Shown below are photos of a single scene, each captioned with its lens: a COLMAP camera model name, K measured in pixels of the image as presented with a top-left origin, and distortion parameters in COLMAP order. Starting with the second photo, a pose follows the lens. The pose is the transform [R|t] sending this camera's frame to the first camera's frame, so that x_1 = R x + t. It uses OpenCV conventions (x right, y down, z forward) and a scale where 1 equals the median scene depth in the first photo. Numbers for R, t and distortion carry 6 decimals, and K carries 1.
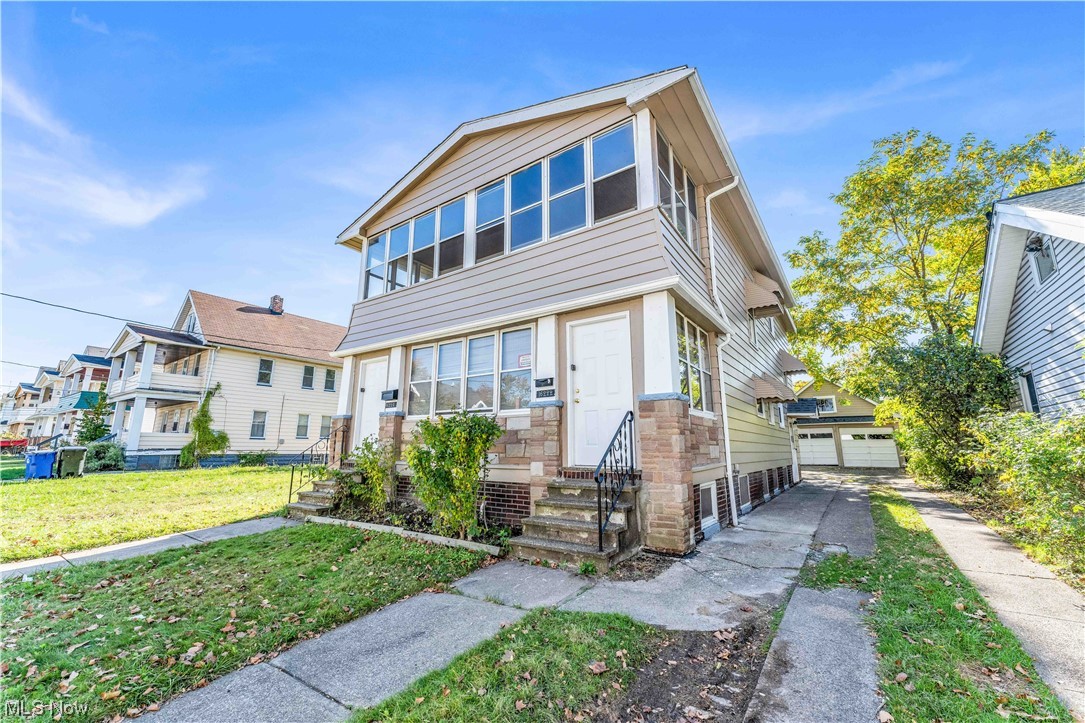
lens RADIAL K [[430.5, 0, 531.8], [0, 430.5, 359.6], [0, 0, 1]] dist [-0.001041, -0.000211]
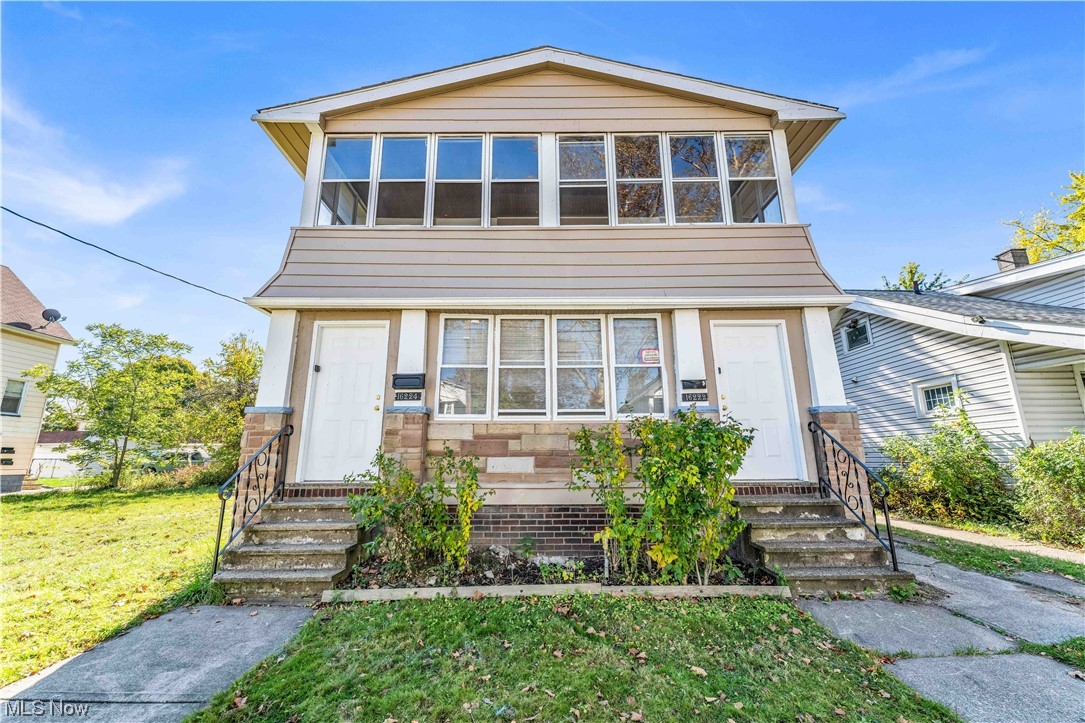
lens RADIAL K [[430.5, 0, 538.8], [0, 430.5, 364.5], [0, 0, 1]] dist [-0.001041, -0.000211]
pose [[0.815696, 0.124345, 0.564959, -0.621470], [-0.109046, 0.992168, -0.060929, 0.087084], [-0.568110, -0.011907, 0.822866, 0.407846]]
